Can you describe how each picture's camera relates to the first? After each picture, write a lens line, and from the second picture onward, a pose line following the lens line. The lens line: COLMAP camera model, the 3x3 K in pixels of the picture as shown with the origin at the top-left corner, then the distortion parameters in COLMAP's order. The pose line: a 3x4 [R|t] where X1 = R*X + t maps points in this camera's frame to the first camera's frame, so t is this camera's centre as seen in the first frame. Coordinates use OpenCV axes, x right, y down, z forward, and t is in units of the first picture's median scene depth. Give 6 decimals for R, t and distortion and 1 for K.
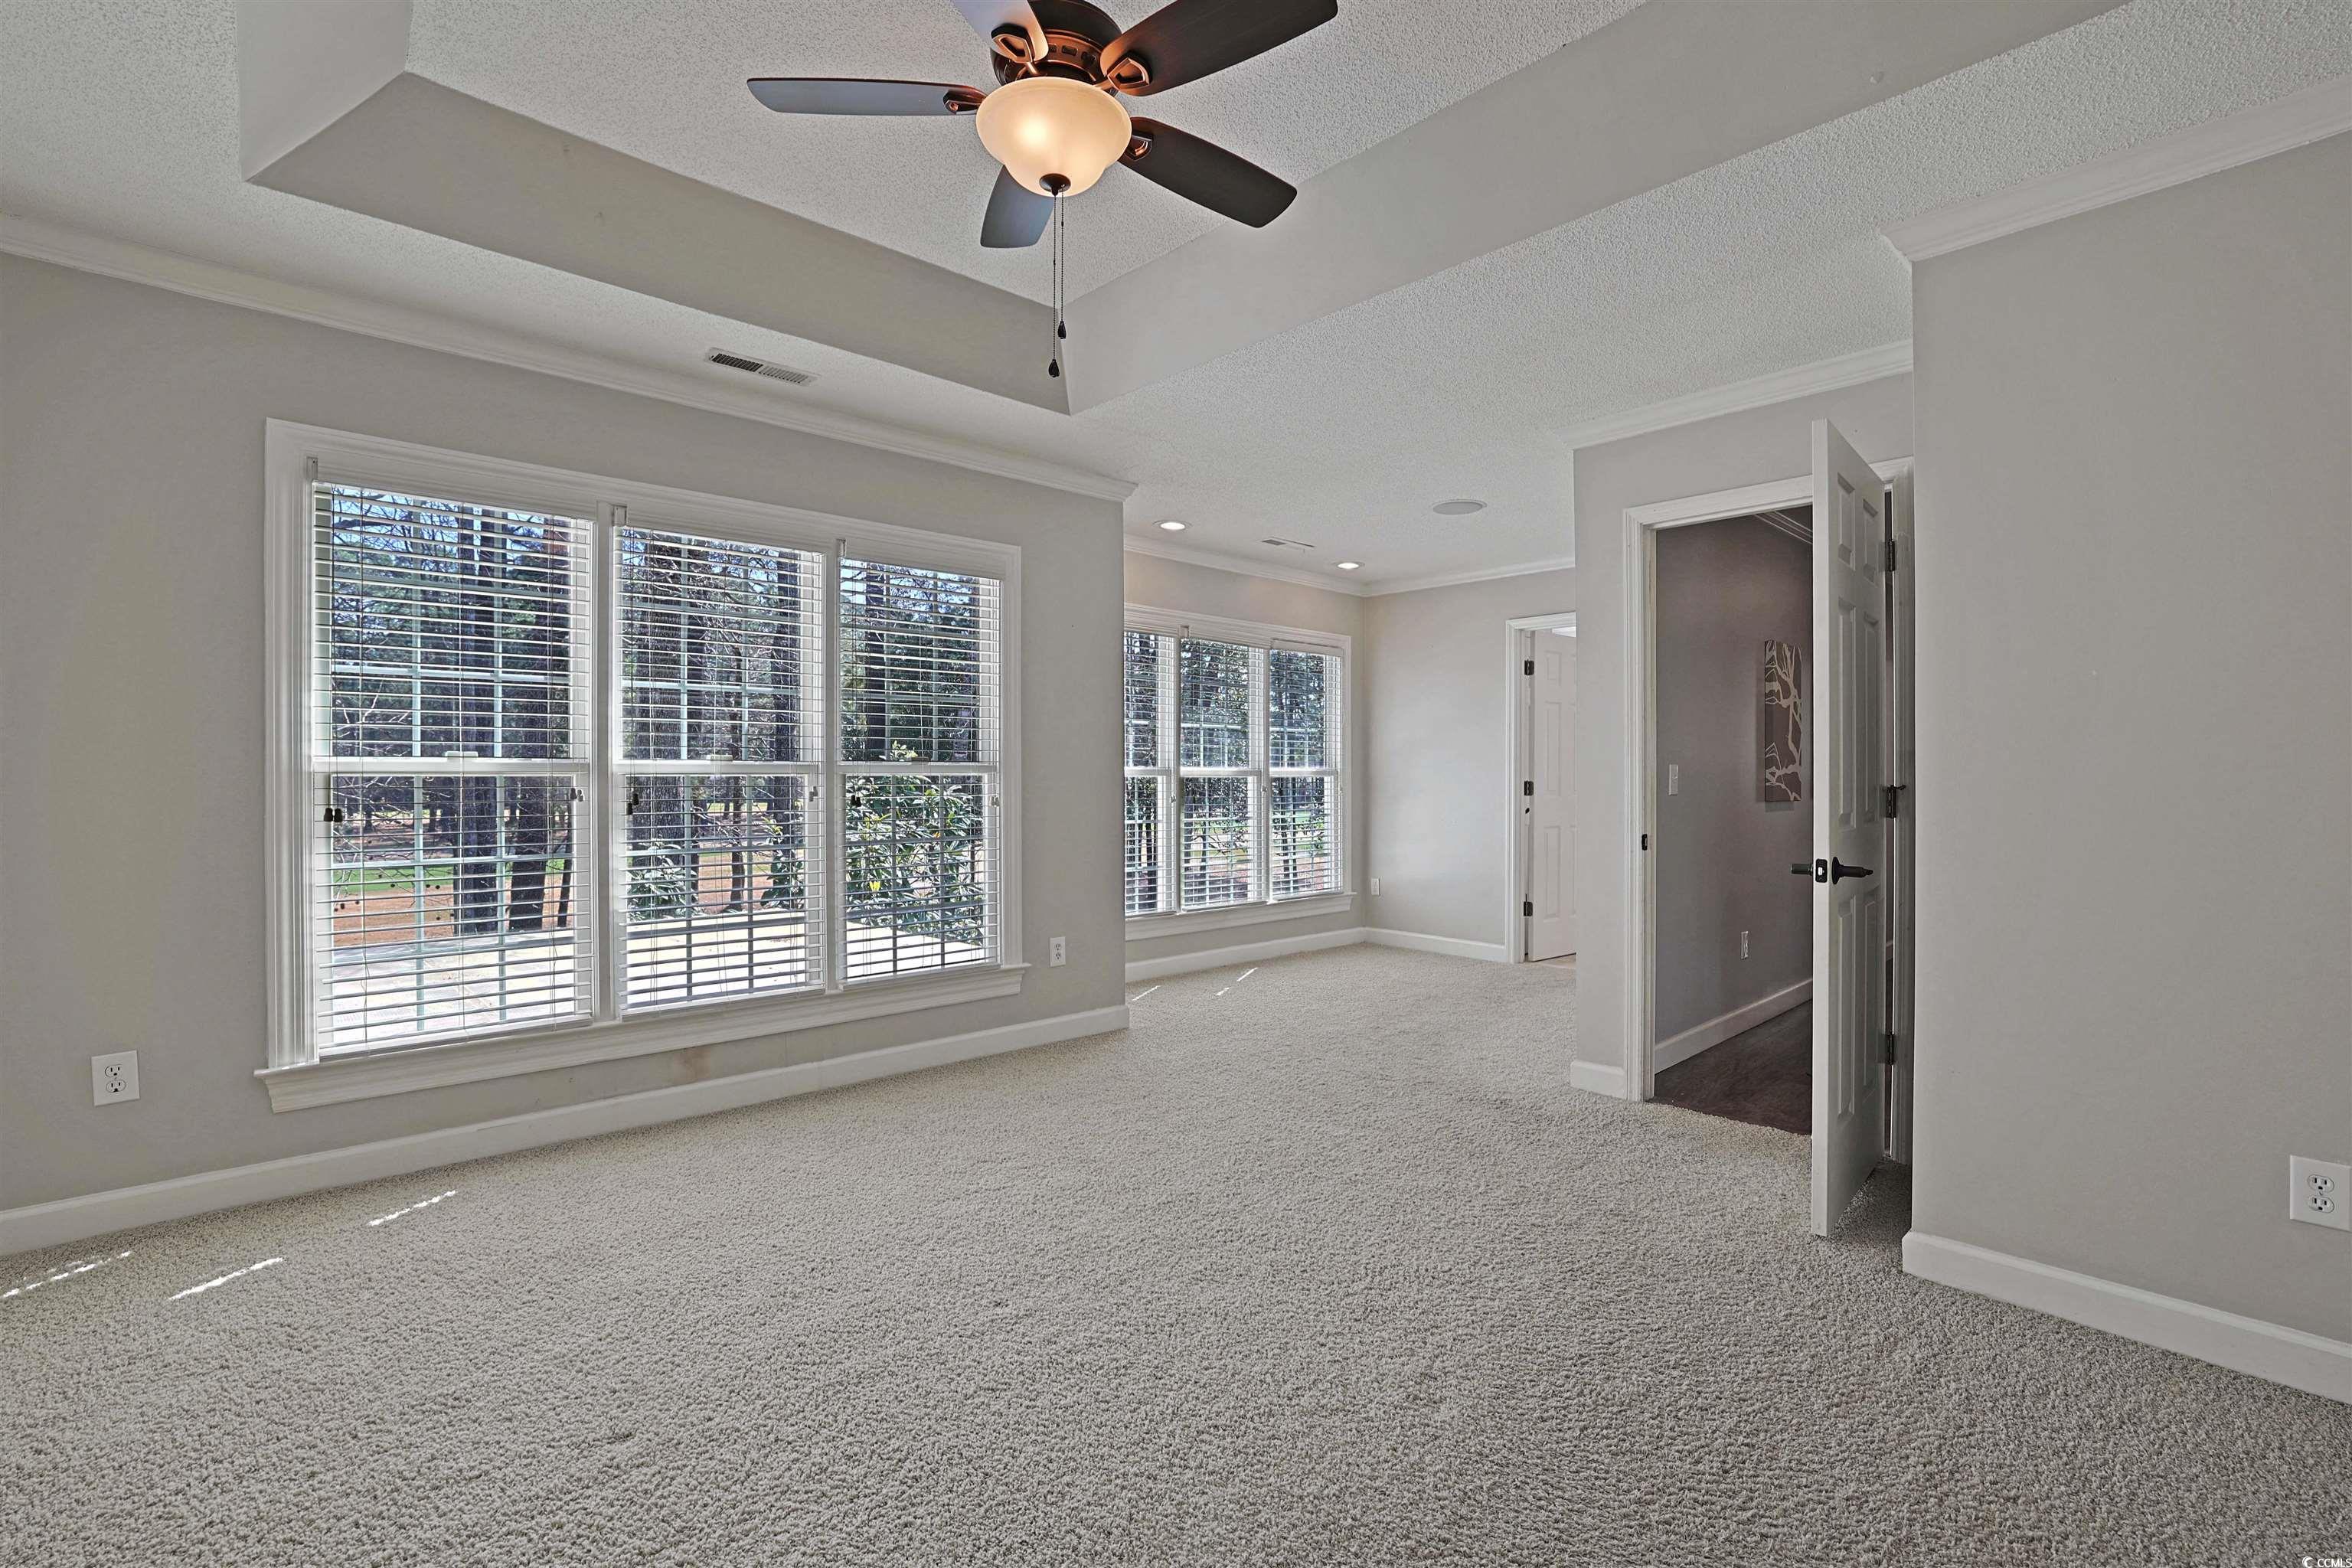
lens RADIAL K [[1030.1, 0, 1180.5], [0, 1030.1, 781.1], [0, 0, 1]] dist [-0.052575, 0.020730]
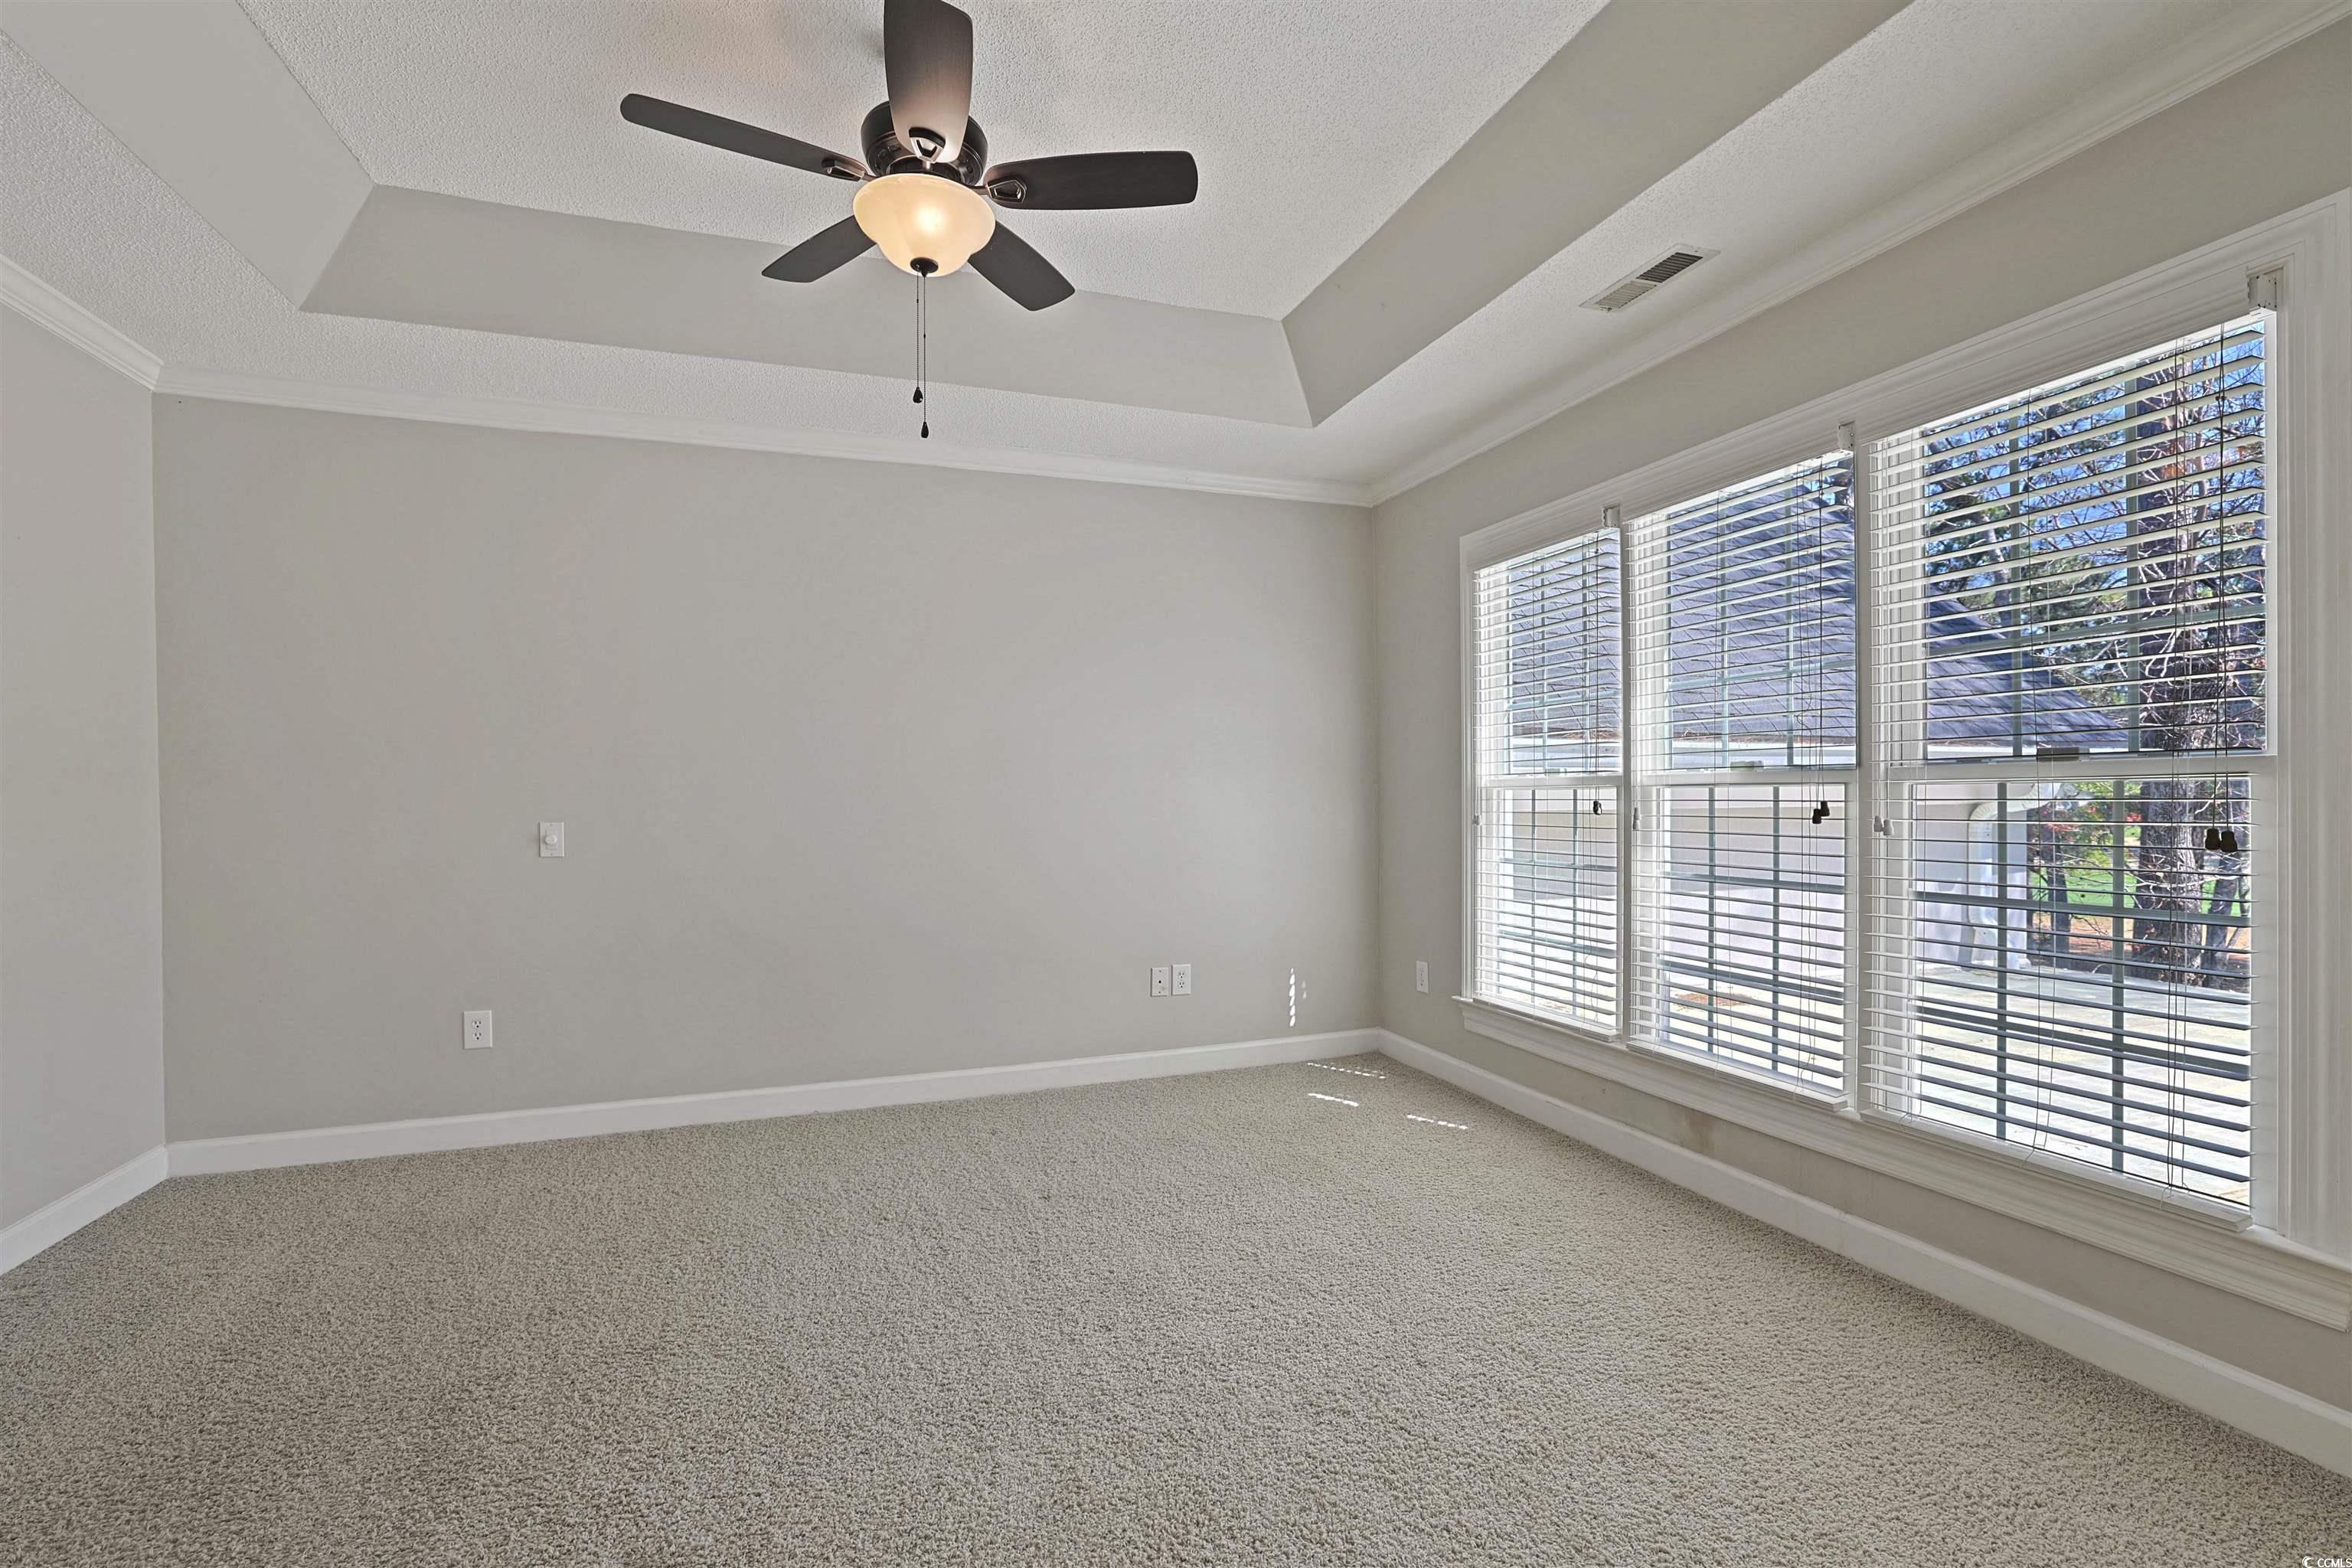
lens RADIAL K [[1030.1, 0, 1180.5], [0, 1030.1, 781.1], [0, 0, 1]] dist [-0.052575, 0.020730]
pose [[-0.374941, -0.007925, -0.927015, 0.565531], [0.005686, 0.999925, -0.010848, -0.002996], [0.927031, -0.009338, -0.374868, 1.146322]]
